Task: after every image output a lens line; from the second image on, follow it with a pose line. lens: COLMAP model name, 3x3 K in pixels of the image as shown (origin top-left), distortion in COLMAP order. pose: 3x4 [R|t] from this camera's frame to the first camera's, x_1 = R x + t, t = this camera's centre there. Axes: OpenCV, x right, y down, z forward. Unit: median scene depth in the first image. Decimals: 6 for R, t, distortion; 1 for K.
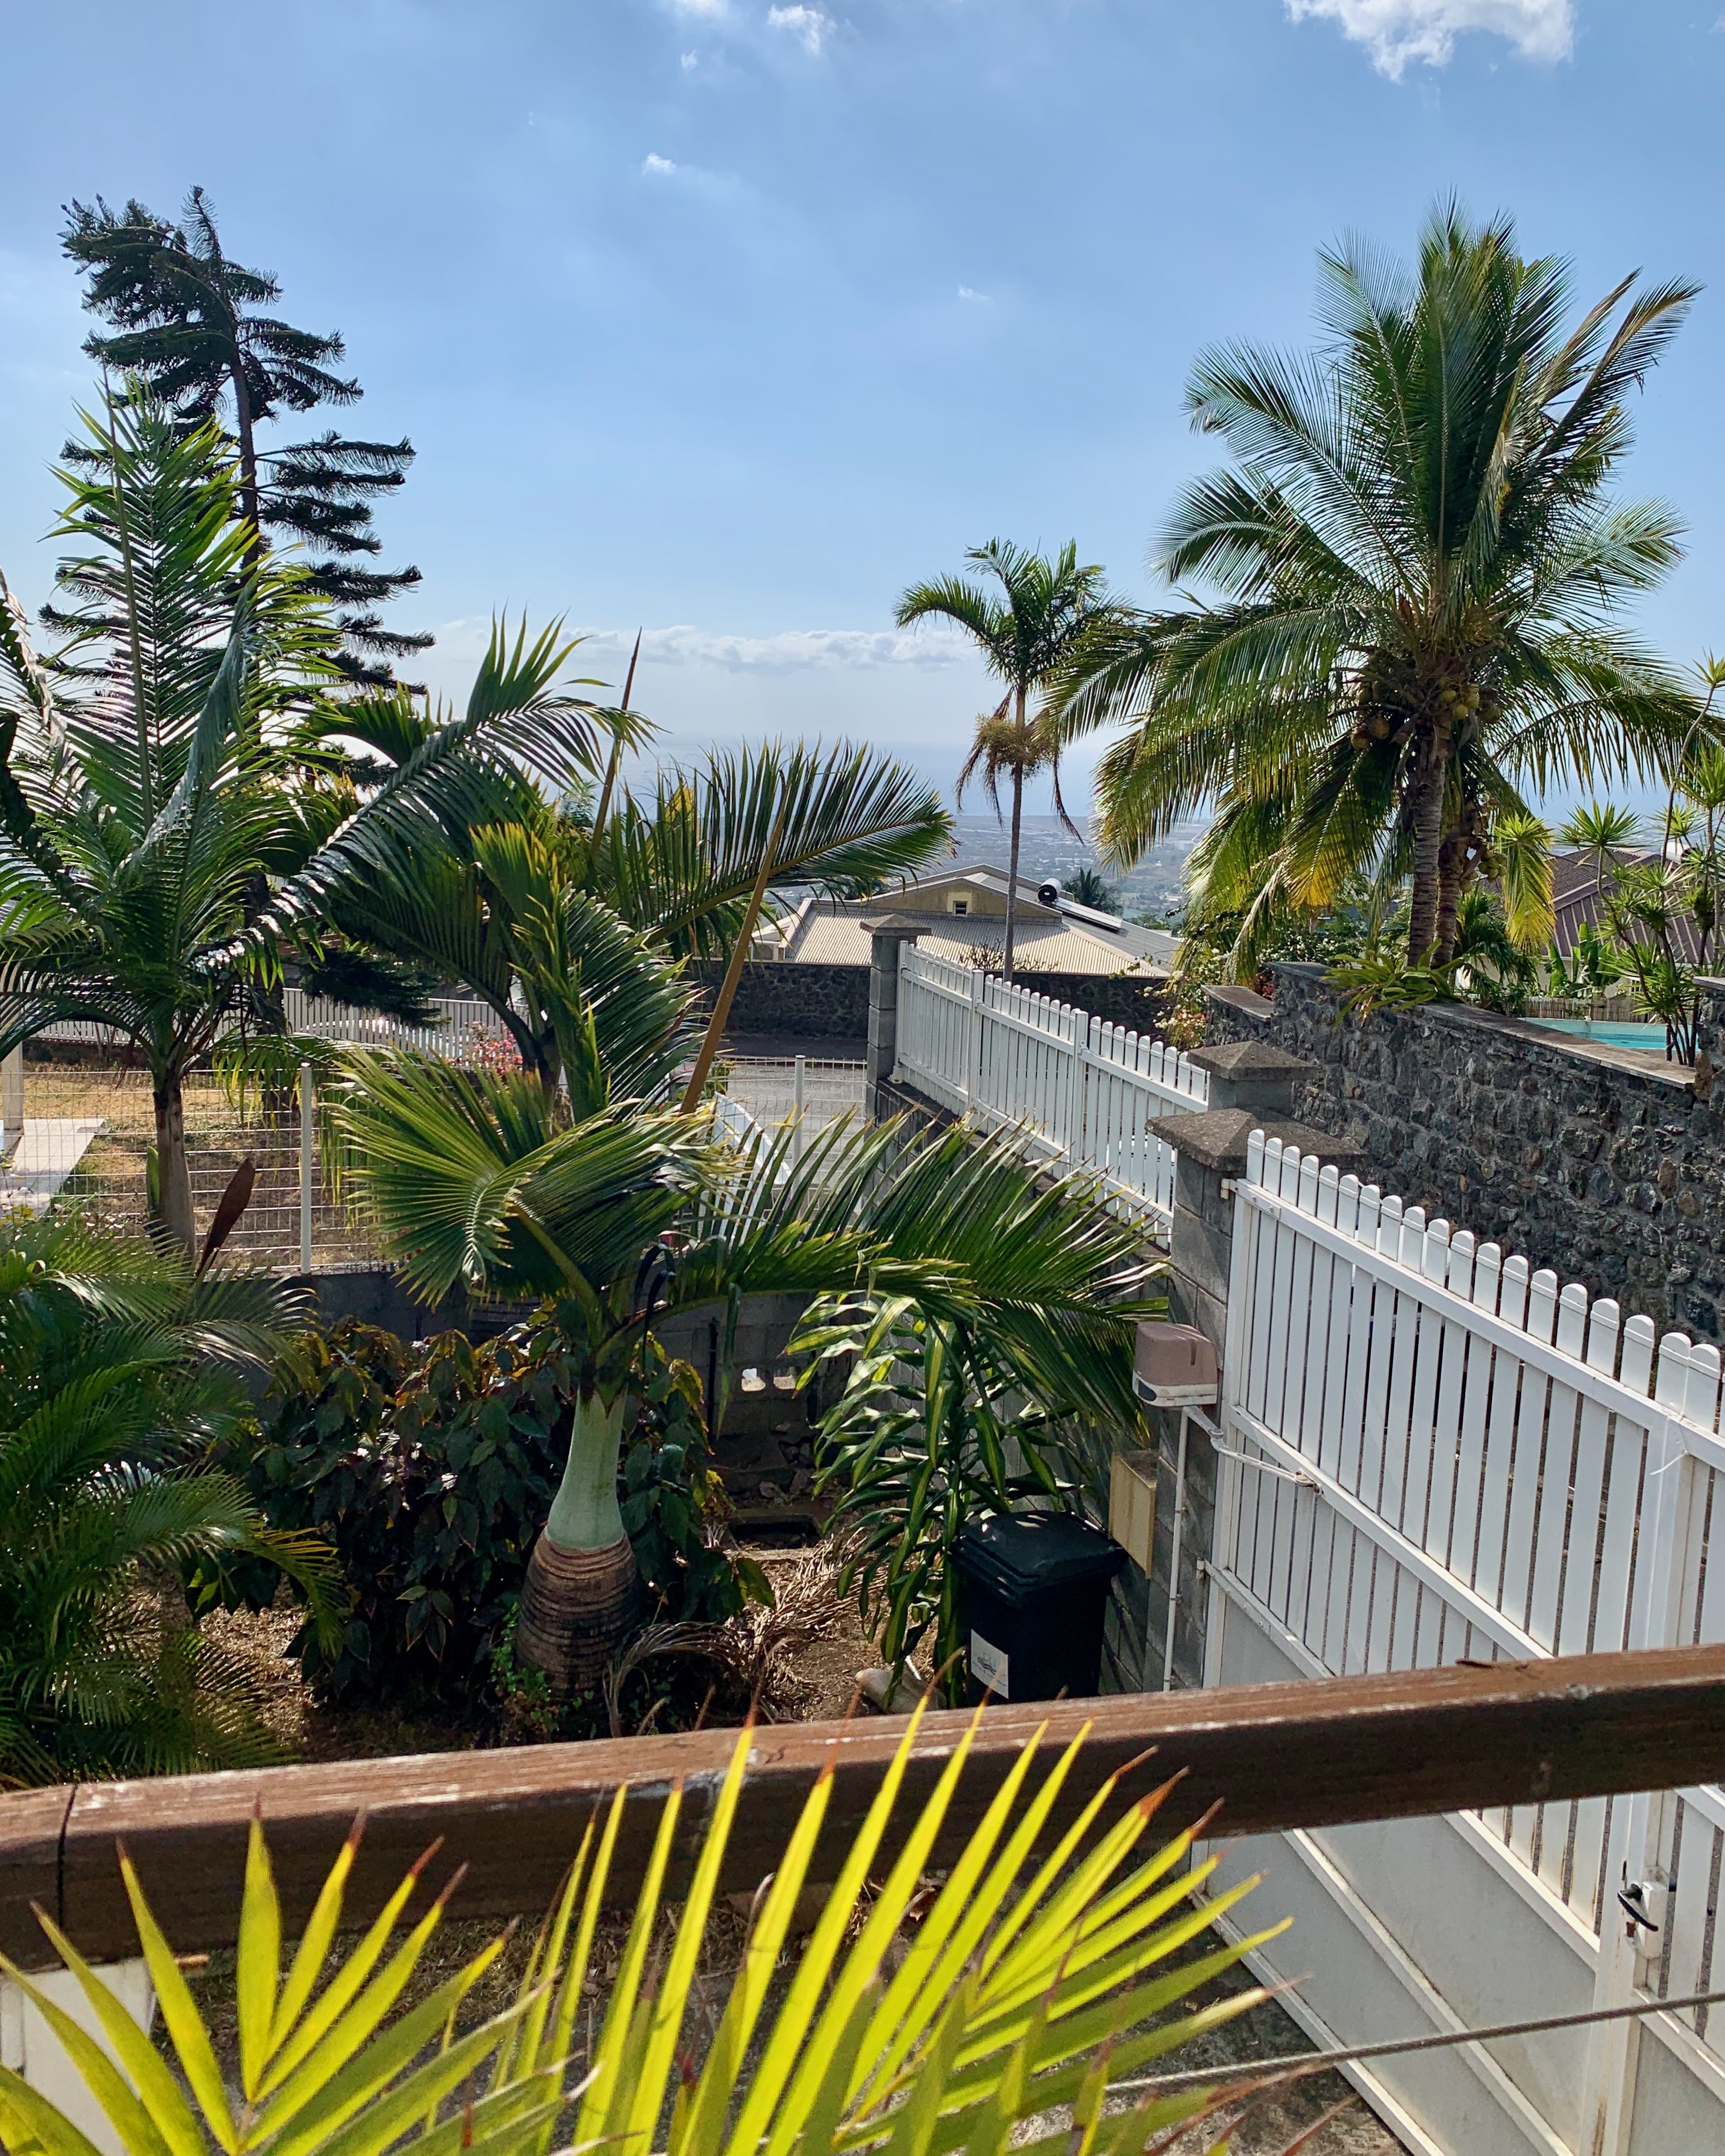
lens RADIAL K [[1745.0, 0, 862.5], [0, 1745.0, 1078.0], [0, 0, 1]] dist [0.170208, -0.354737]
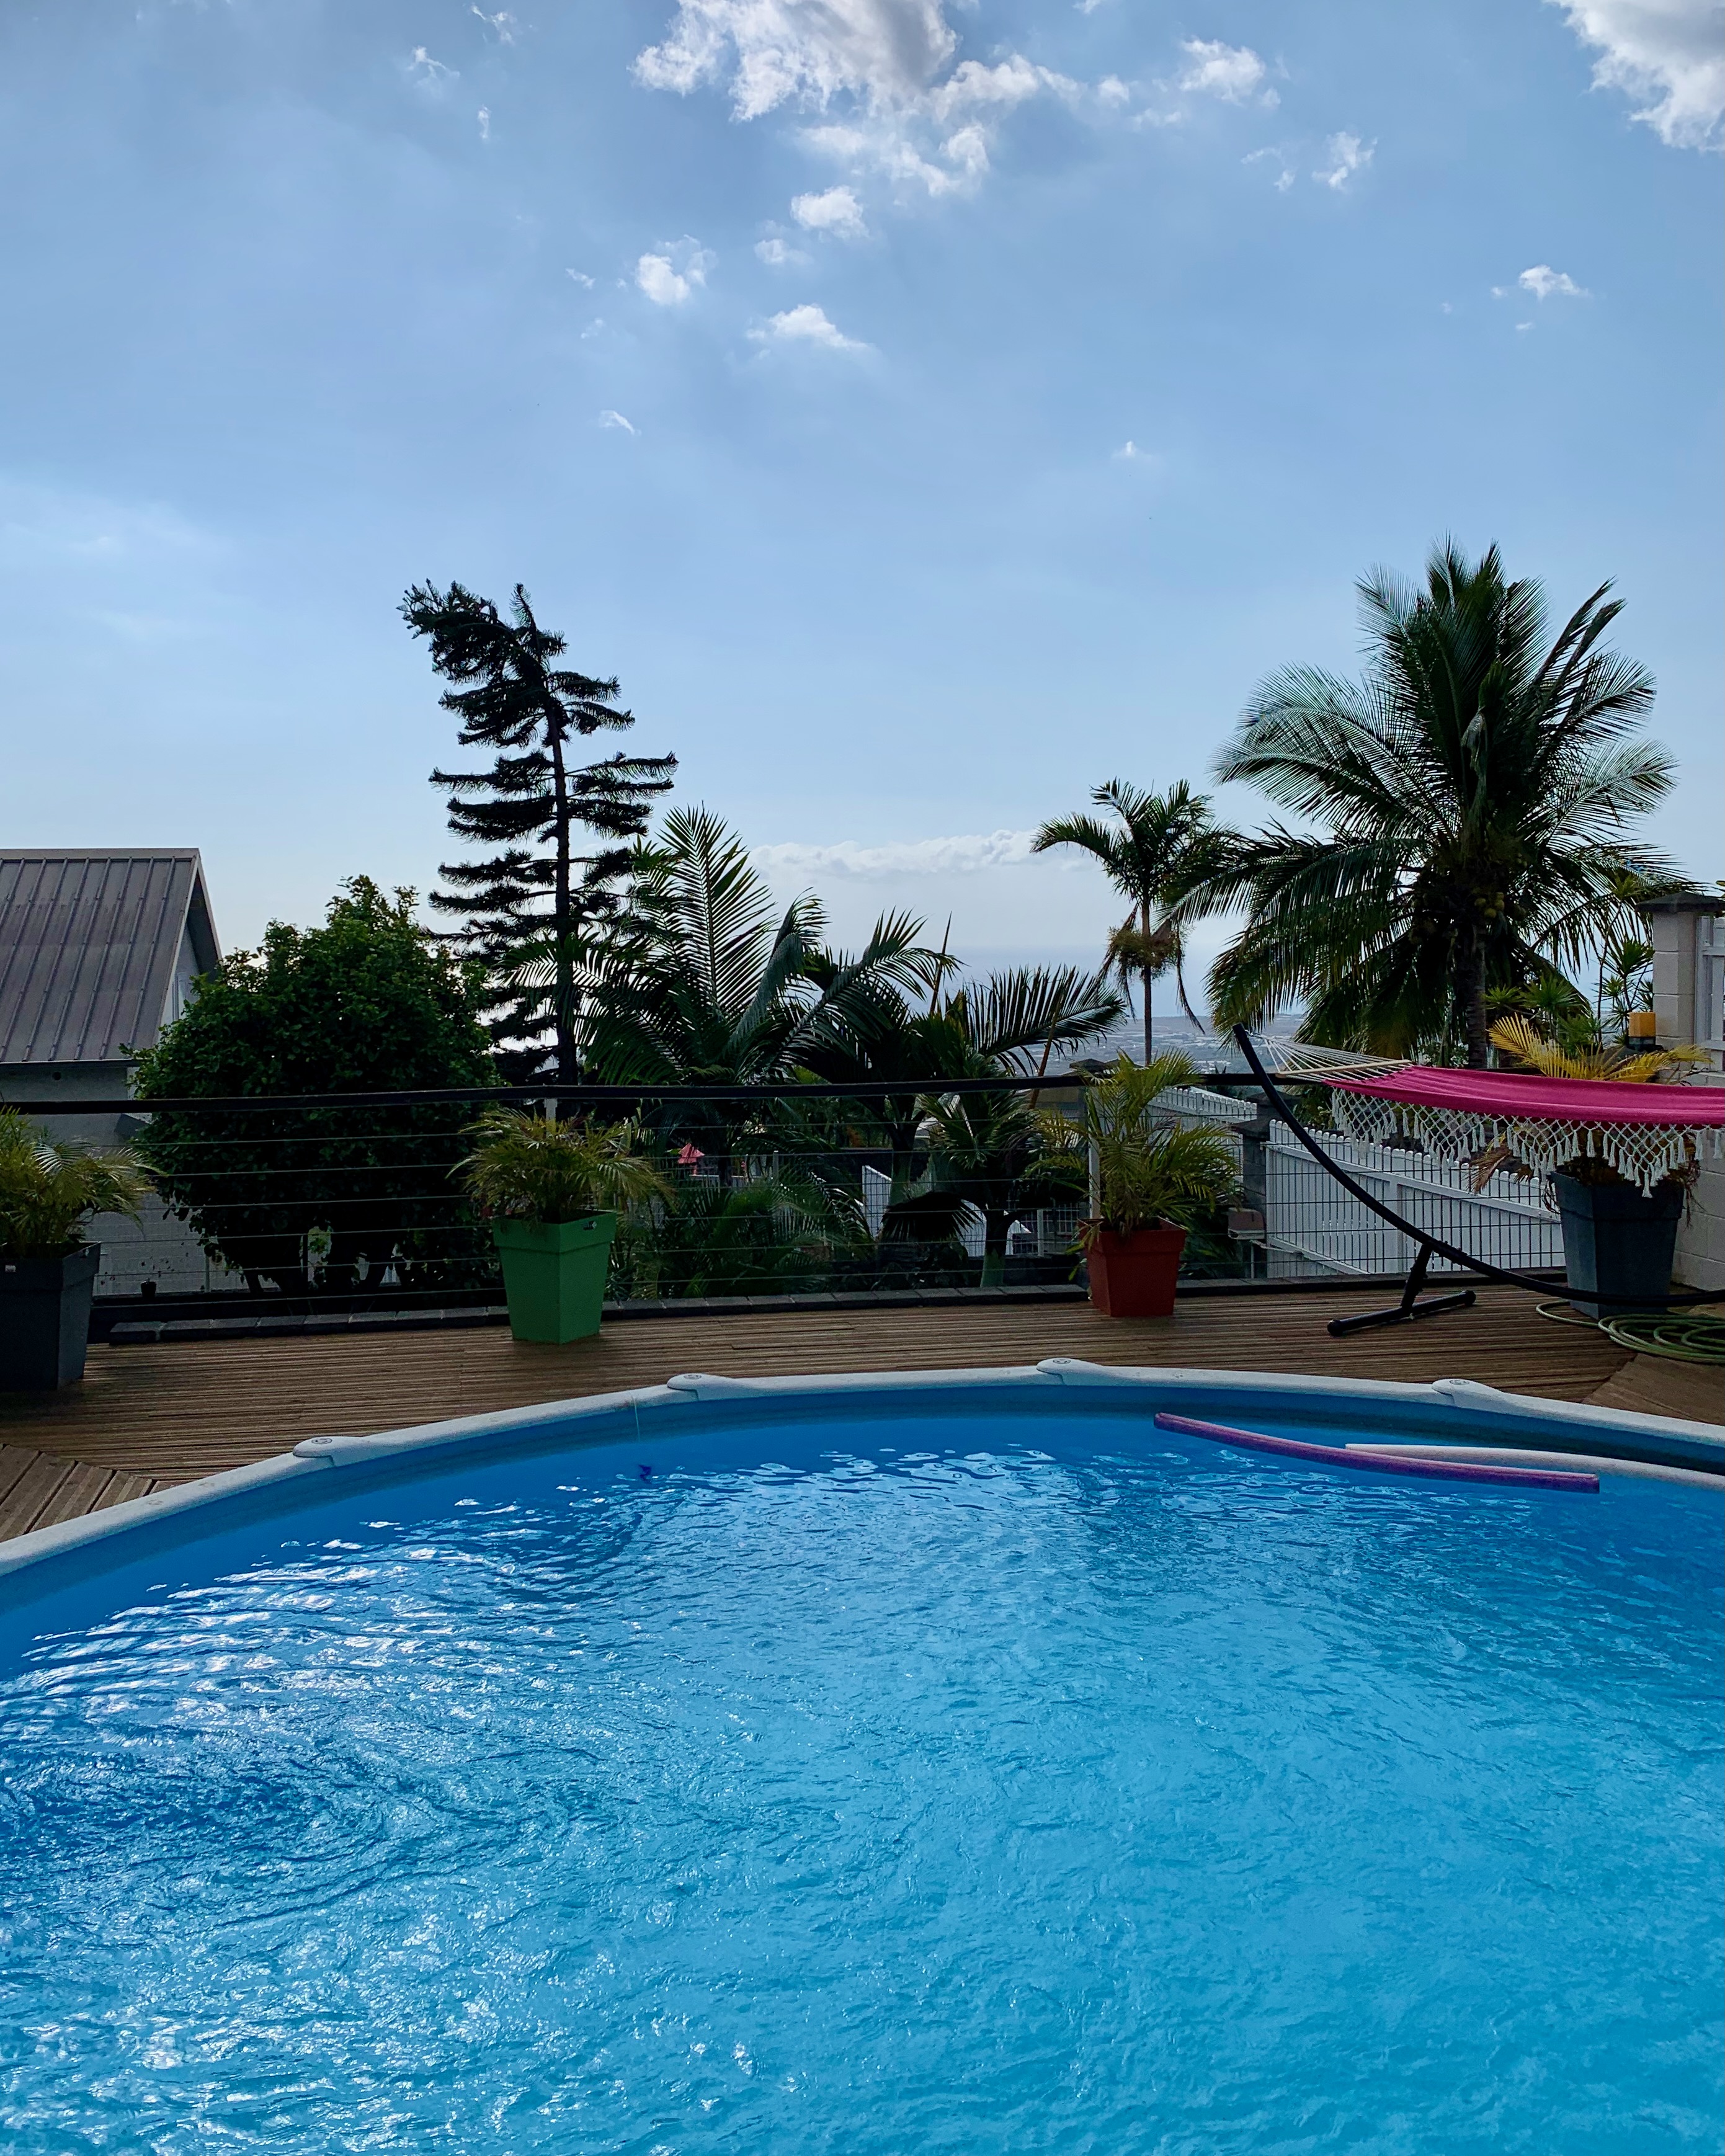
lens RADIAL K [[1816.7, 0, 868.7], [0, 1816.7, 1078.0], [0, 0, 1]] dist [0.069401, -0.008503]
pose [[0.996883, -0.046479, -0.063746, -0.033724], [0.038443, 0.991792, -0.121949, 0.053614], [0.068891, 0.119118, 0.990487, -0.311174]]
